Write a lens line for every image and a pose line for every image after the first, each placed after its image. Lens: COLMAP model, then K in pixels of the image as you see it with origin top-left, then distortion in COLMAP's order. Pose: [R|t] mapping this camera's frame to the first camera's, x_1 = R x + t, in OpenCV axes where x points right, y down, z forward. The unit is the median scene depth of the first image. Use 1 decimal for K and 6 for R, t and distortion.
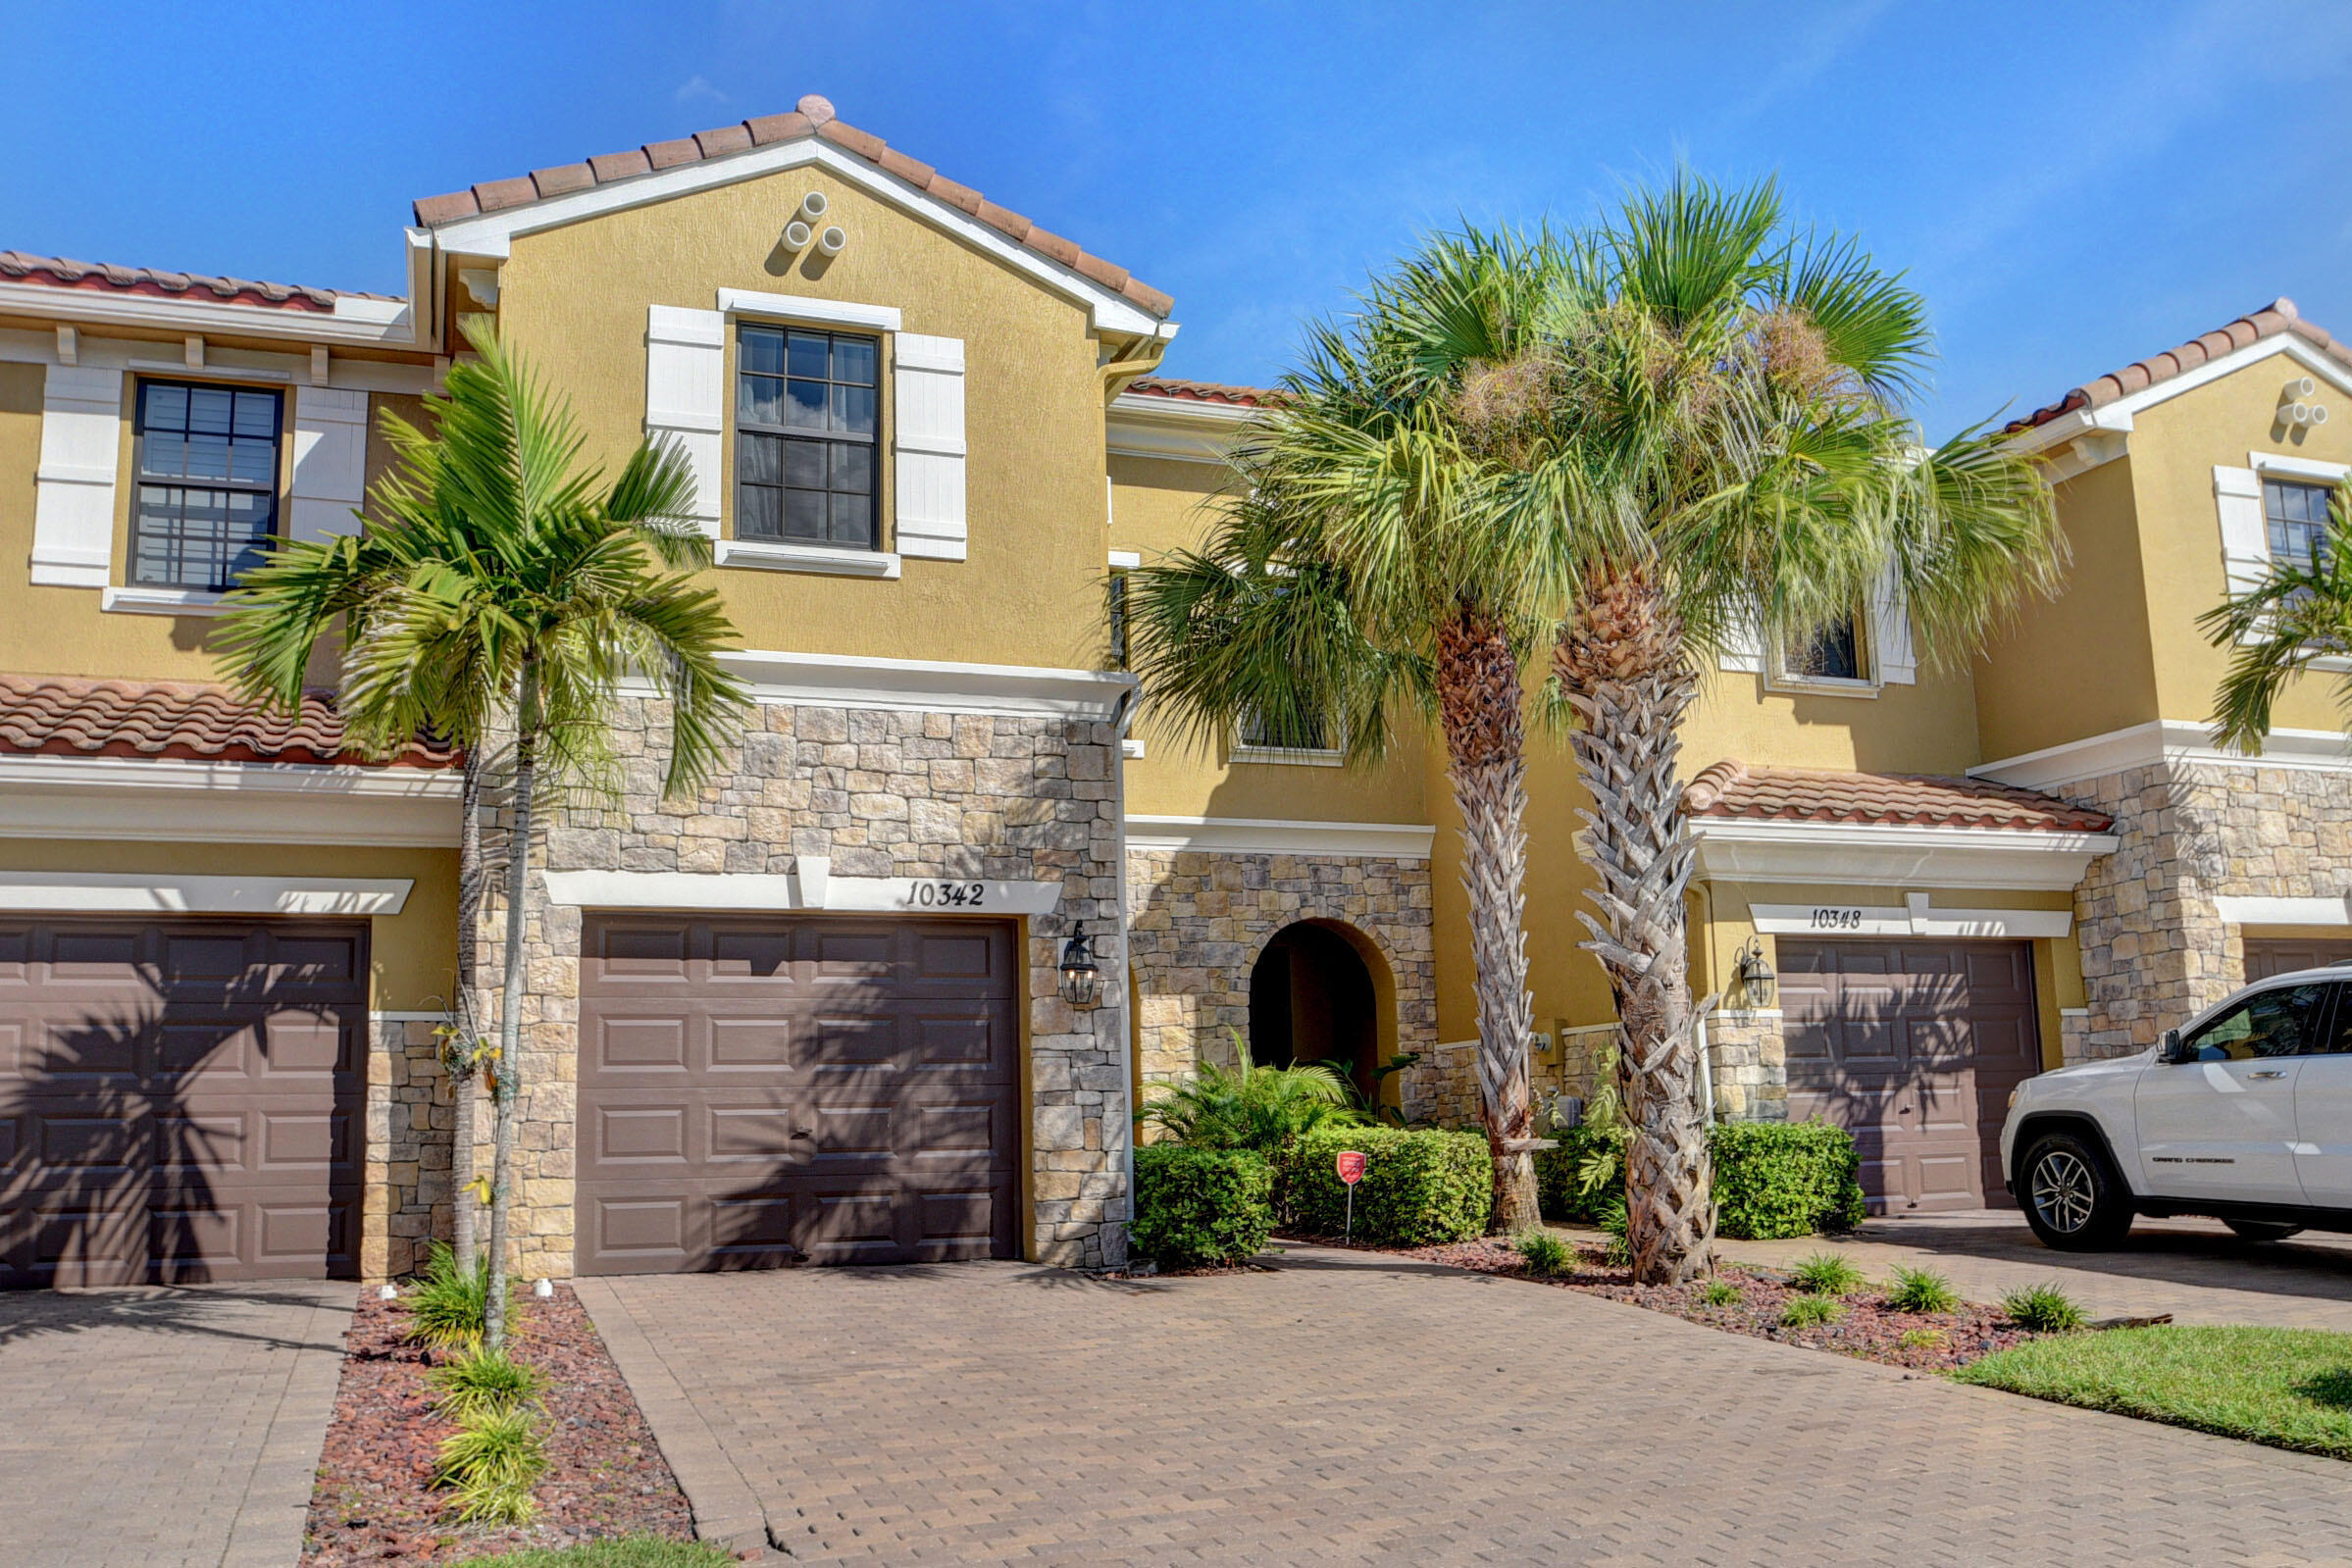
lens RADIAL K [[2013.7, 0, 1176.3], [0, 2013.7, 837.0], [0, 0, 1]] dist [-0.079410, 0.072075]
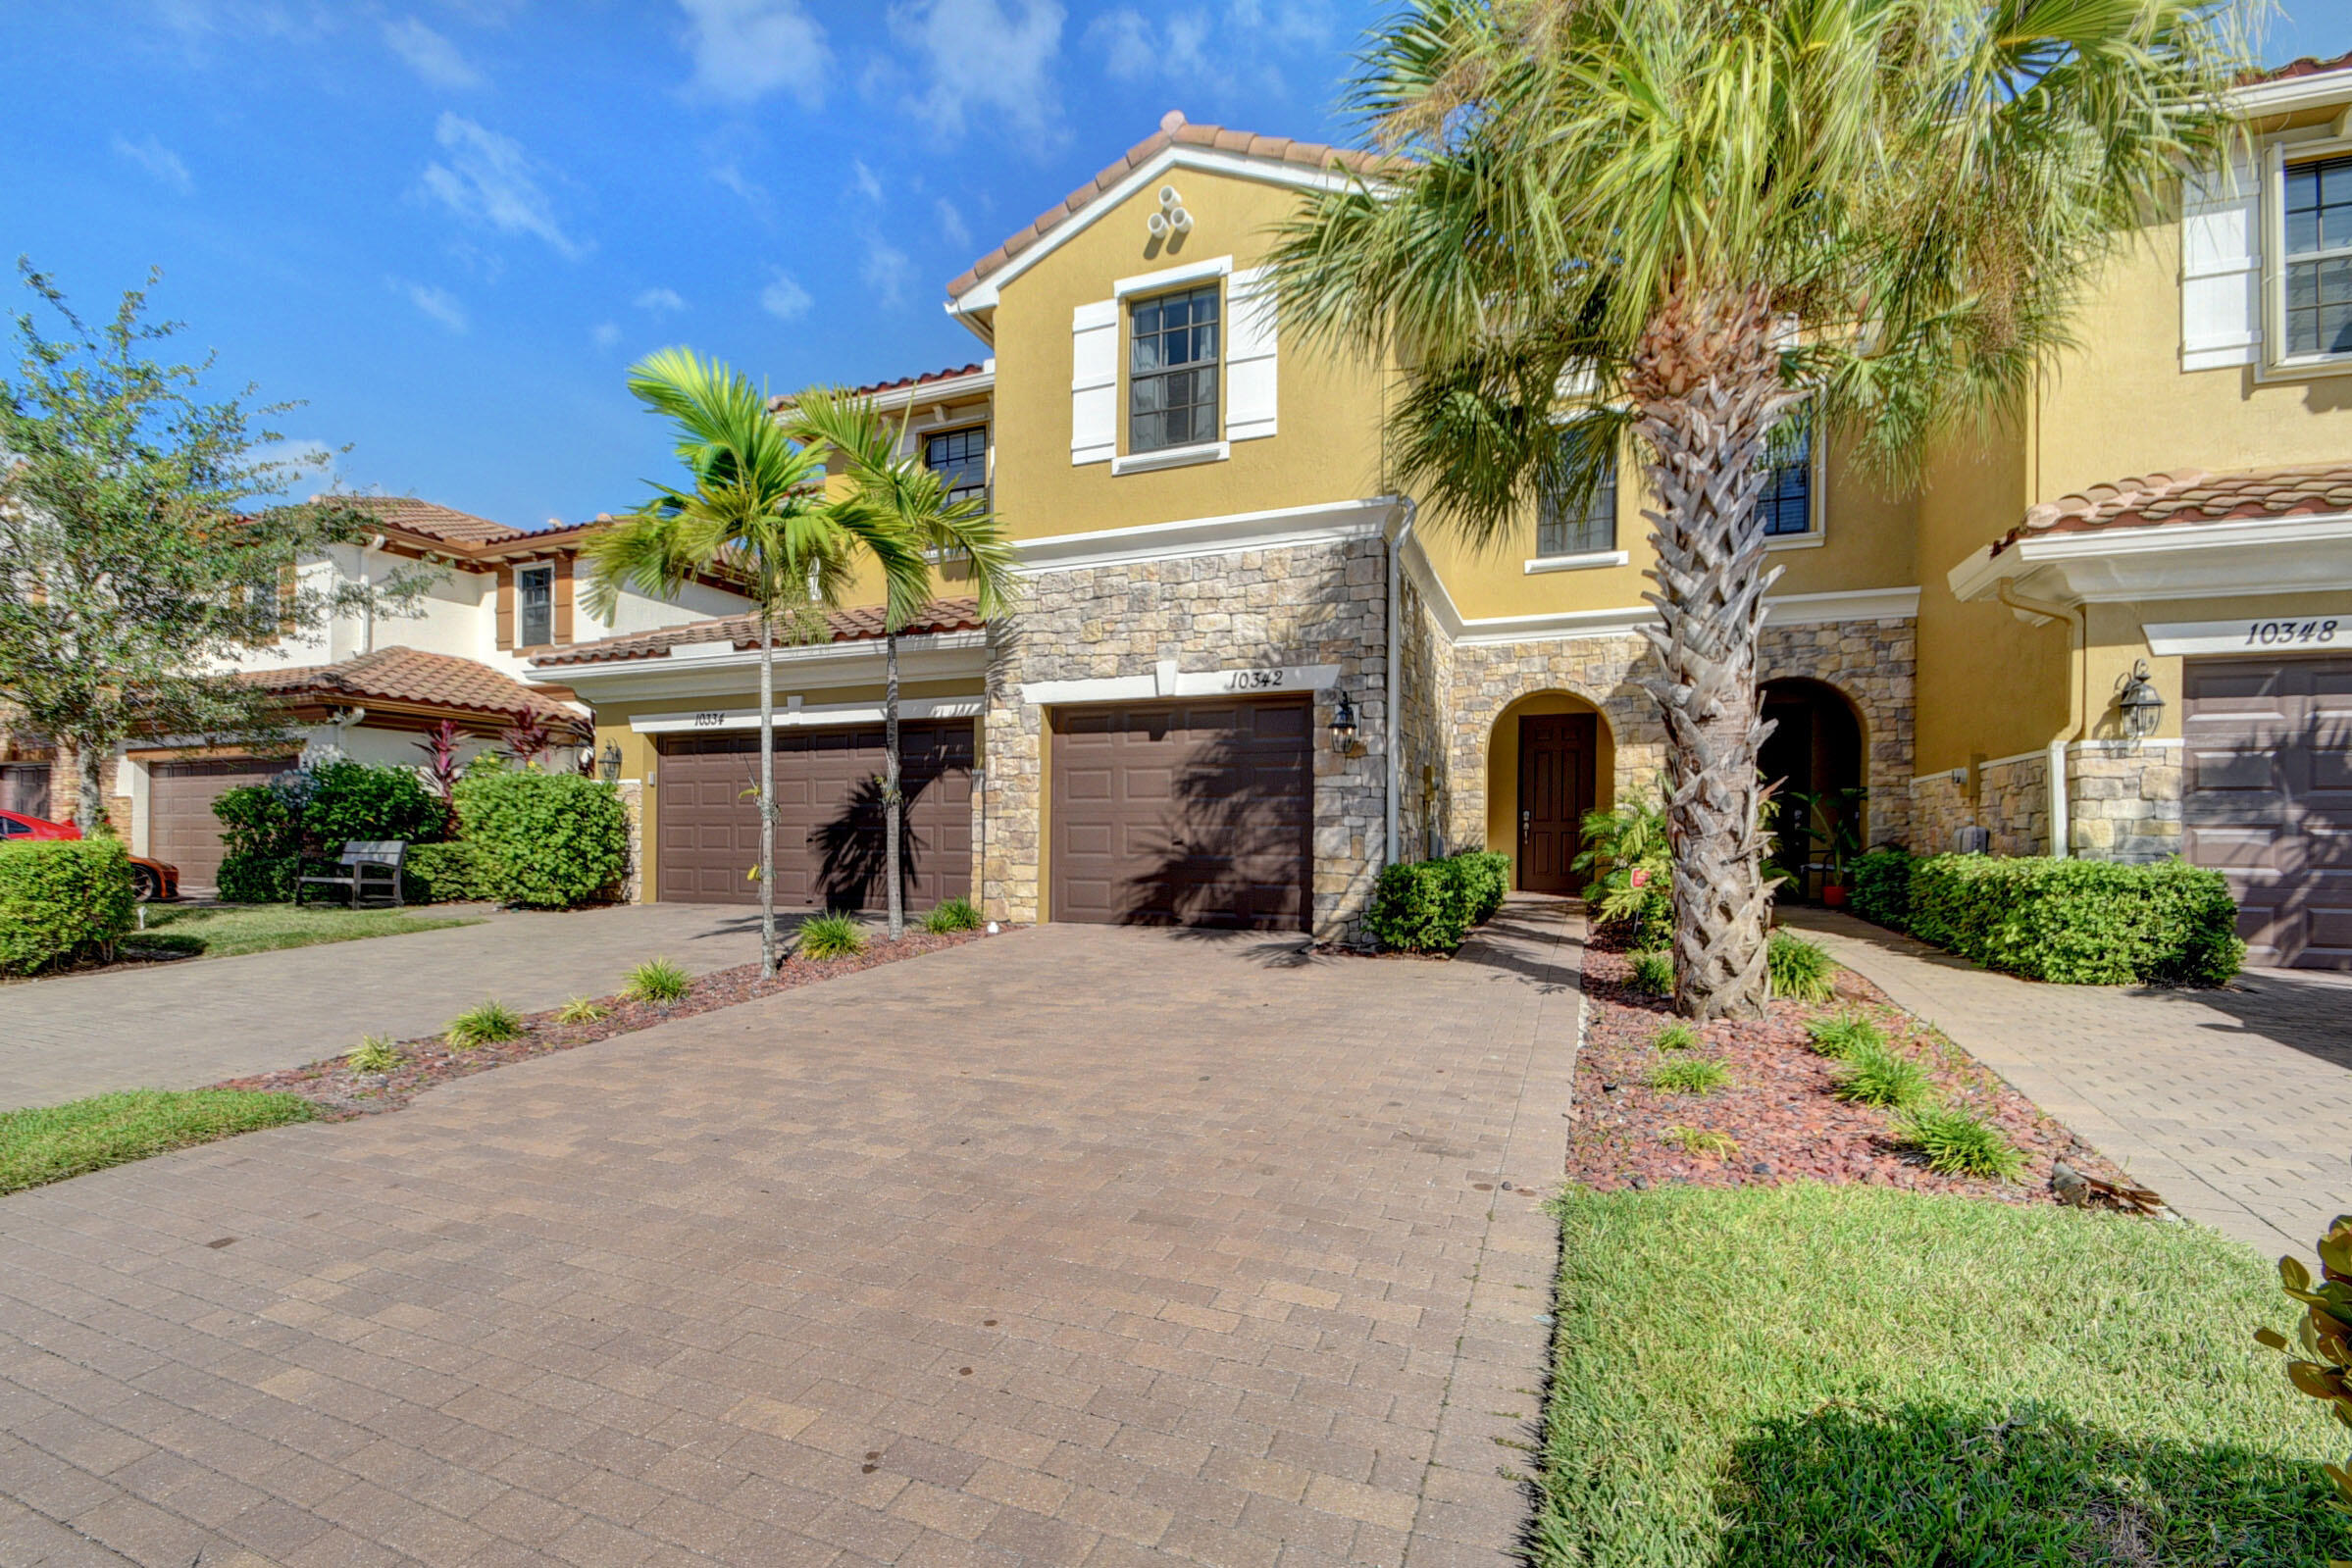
lens RADIAL K [[1050.7, 0, 1160.7], [0, 1050.7, 857.7], [0, 0, 1]] dist [0.013113, -0.016610]
pose [[0.722086, 0.039441, -0.690678, 0.351669], [0.079003, 0.987141, 0.138966, 0.043306], [0.687278, -0.154911, 0.709685, 0.389520]]
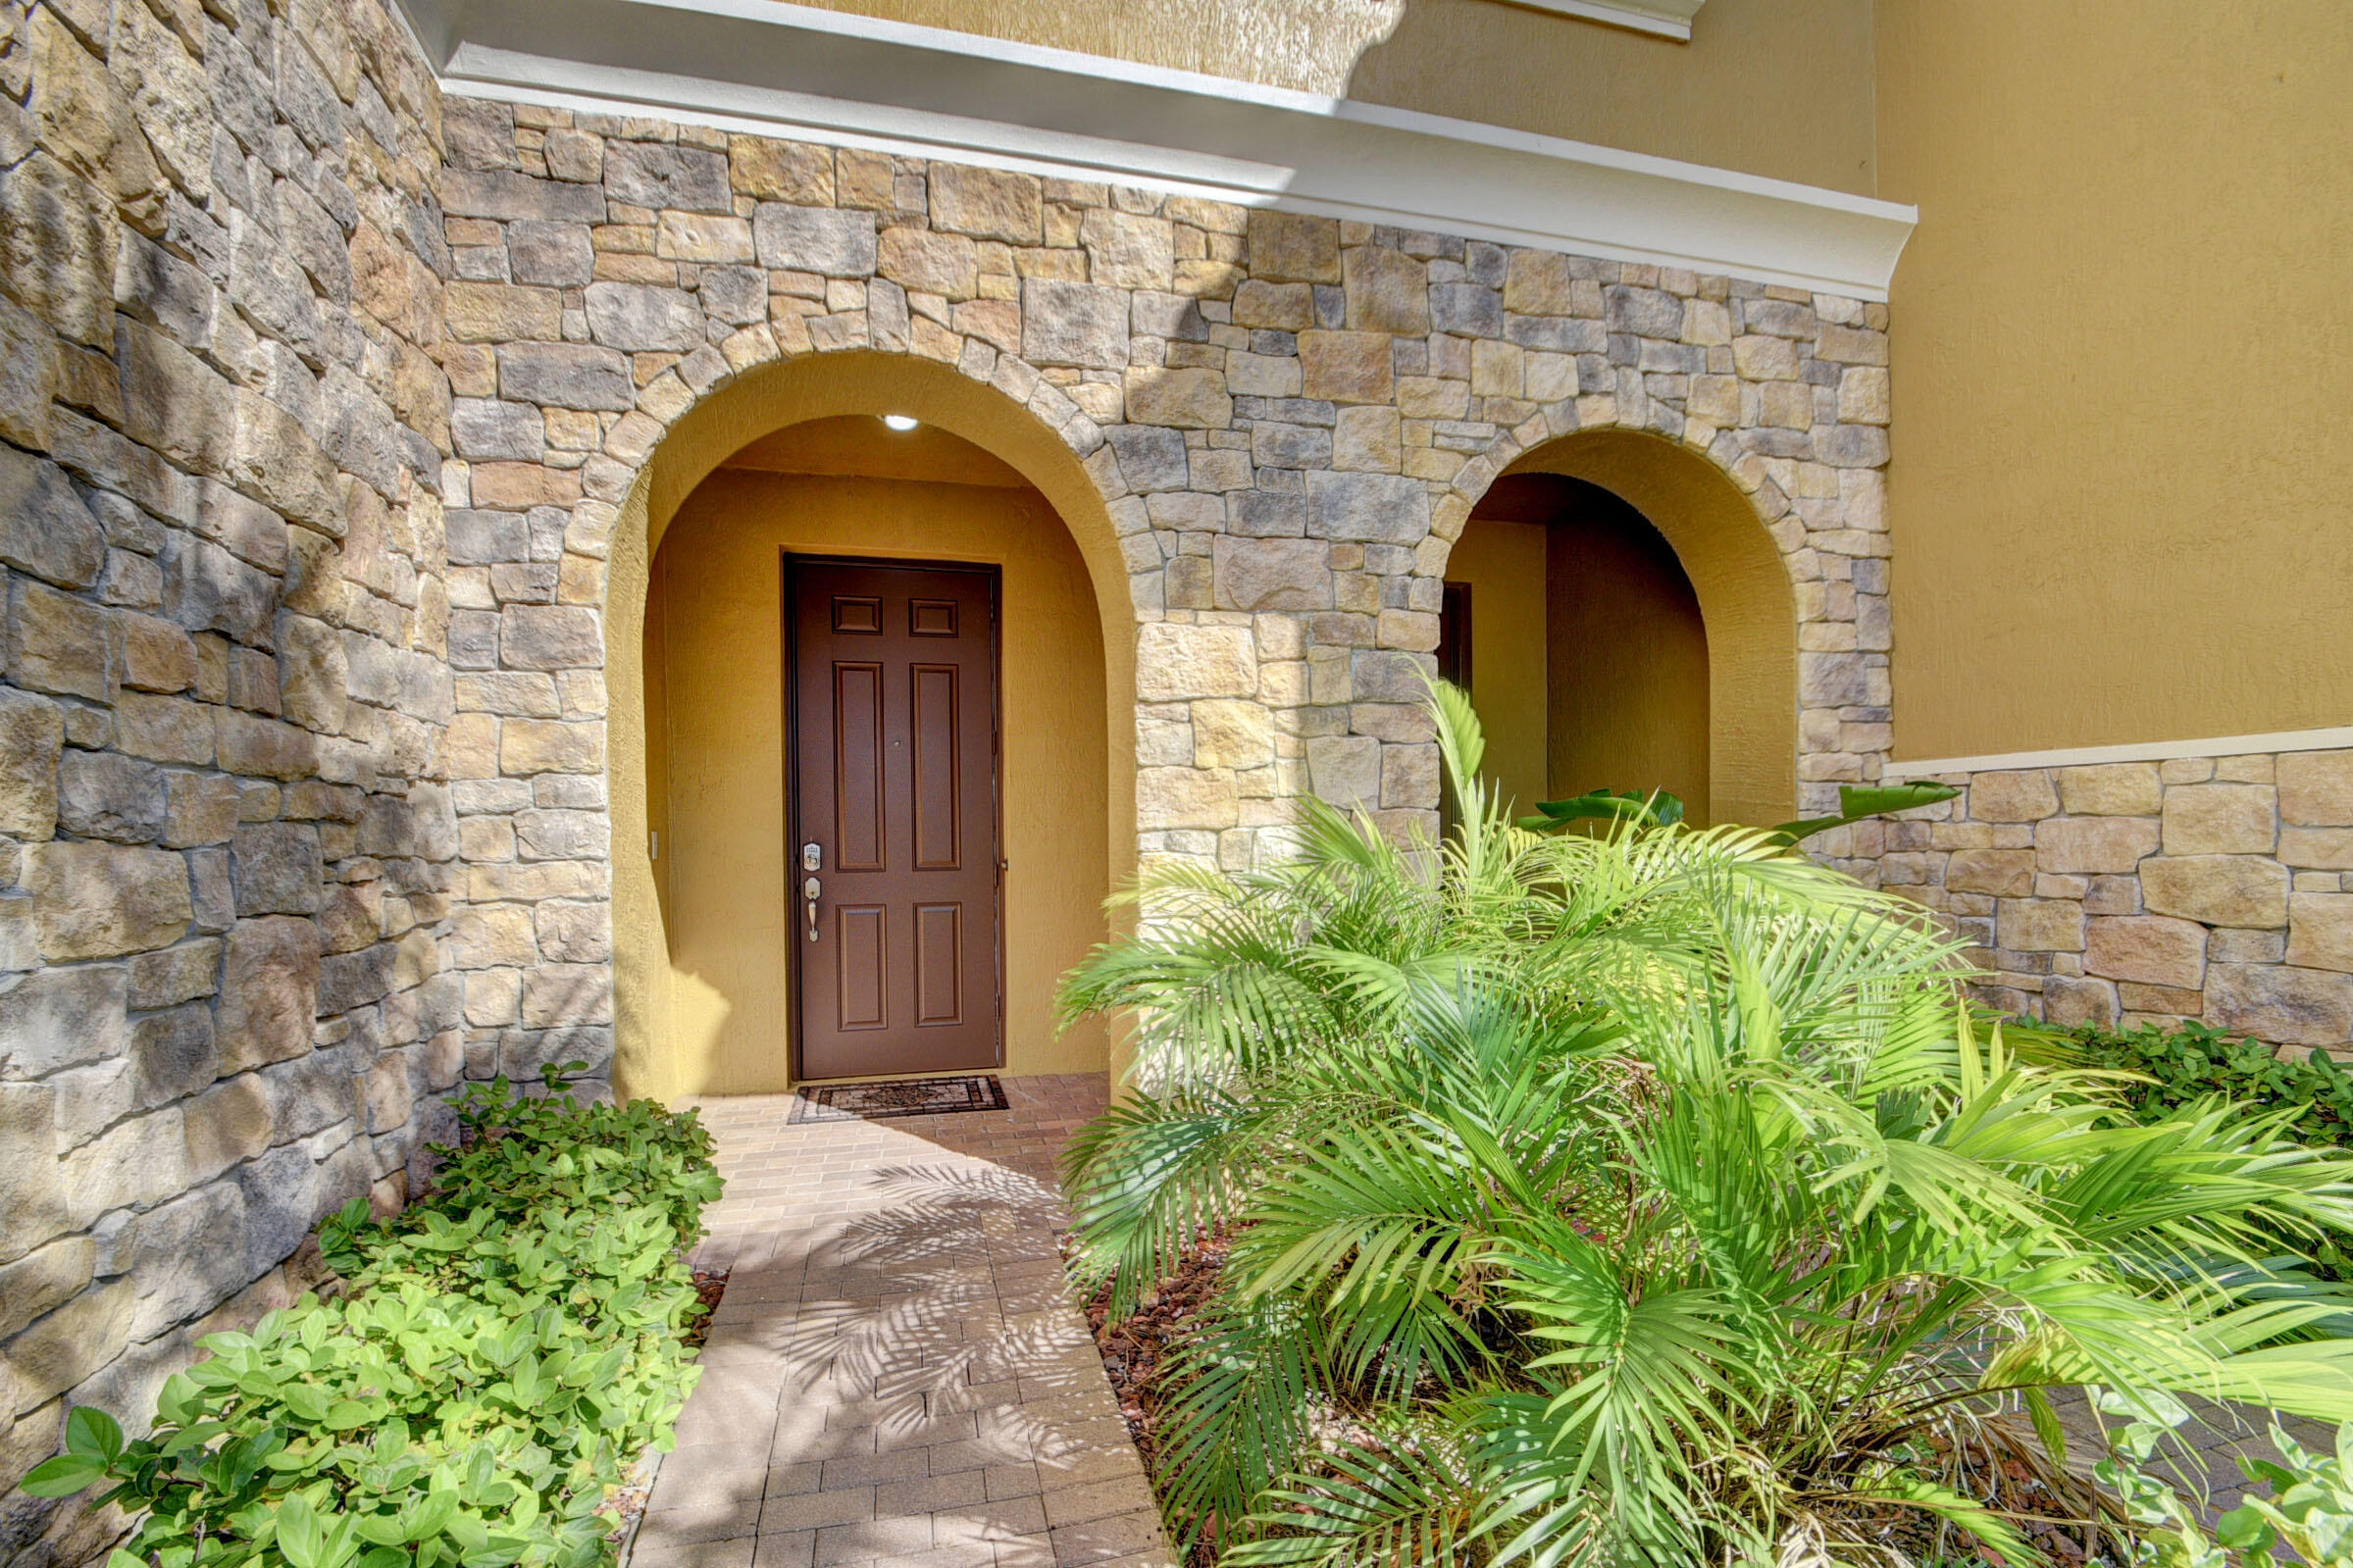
lens RADIAL K [[1033.2, 0, 1155.5], [0, 1033.2, 845.0], [0, 0, 1]] dist [0.009237, -0.014991]
pose [[0.991938, 0.016555, -0.125637, 0.012444], [0.004197, 0.986595, 0.163133, 0.125371], [0.126653, -0.162345, 0.978572, 1.140905]]
